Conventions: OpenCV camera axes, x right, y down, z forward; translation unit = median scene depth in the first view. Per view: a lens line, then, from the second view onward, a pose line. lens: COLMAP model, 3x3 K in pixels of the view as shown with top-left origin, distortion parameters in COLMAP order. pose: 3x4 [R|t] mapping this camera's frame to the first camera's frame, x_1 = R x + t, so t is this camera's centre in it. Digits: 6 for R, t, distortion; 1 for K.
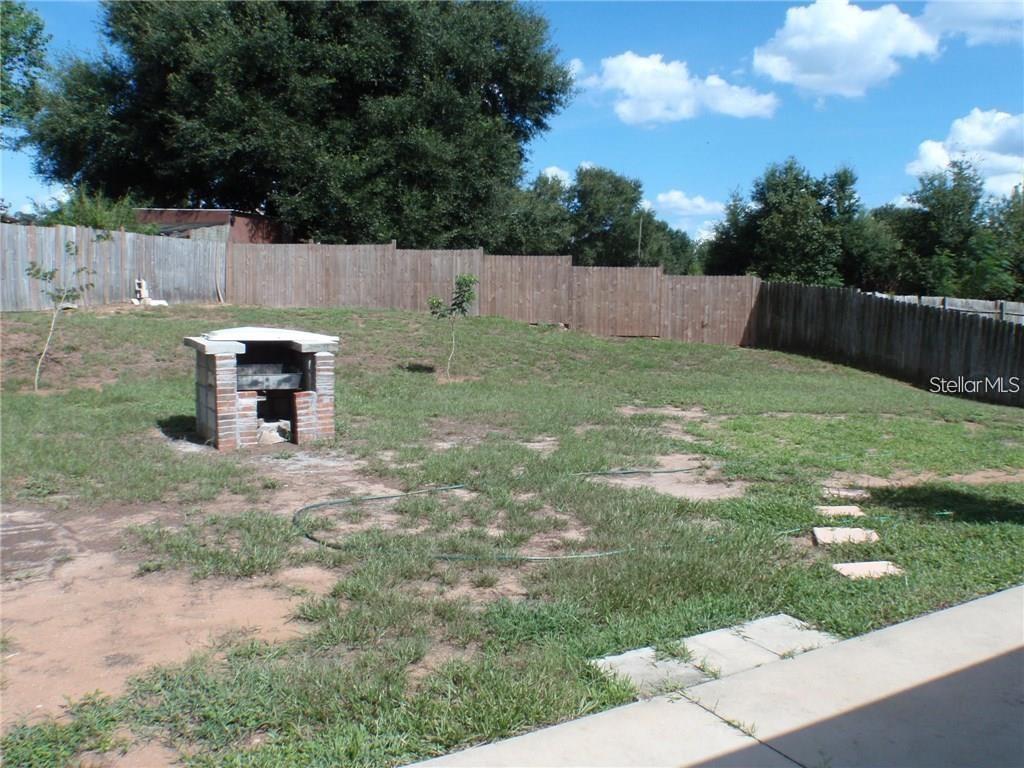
lens RADIAL K [[846.4, 0, 507.1], [0, 846.4, 382.3], [0, 0, 1]] dist [-0.078361, 0.008810]
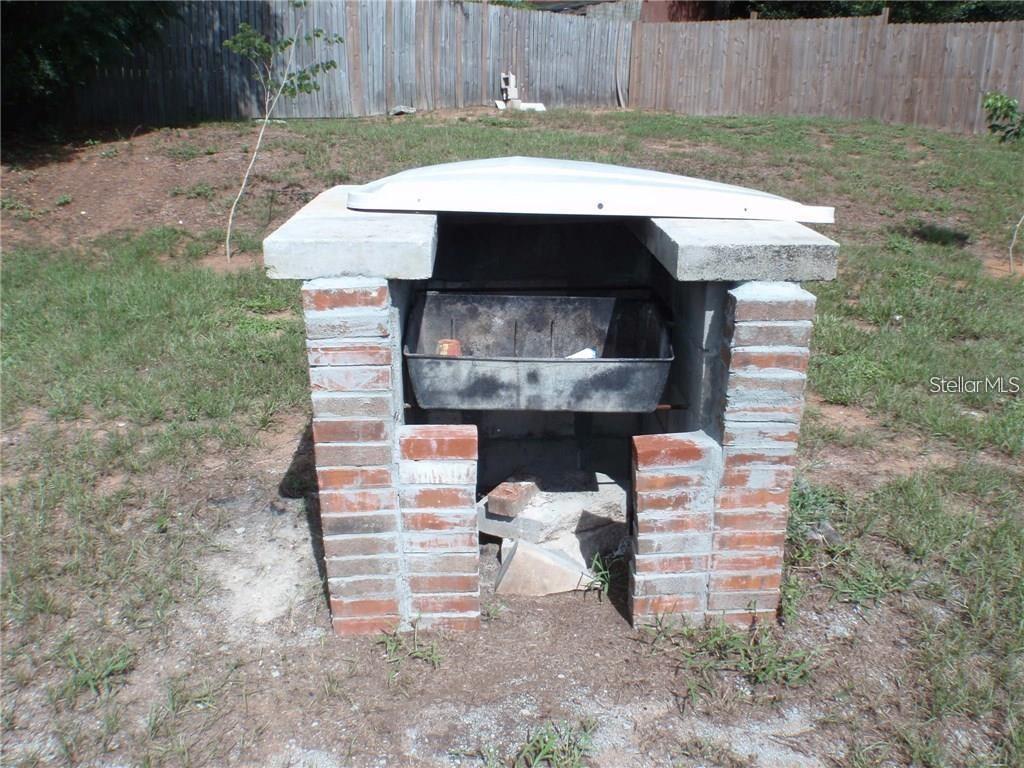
lens RADIAL K [[846.4, 0, 503.6], [0, 846.4, 378.9], [0, 0, 1]] dist [-0.078361, 0.008810]
pose [[0.877700, 0.140803, -0.458058, -0.087036], [-0.041799, 0.974711, 0.219525, -0.028659], [0.477384, -0.173530, 0.861389, 0.383422]]
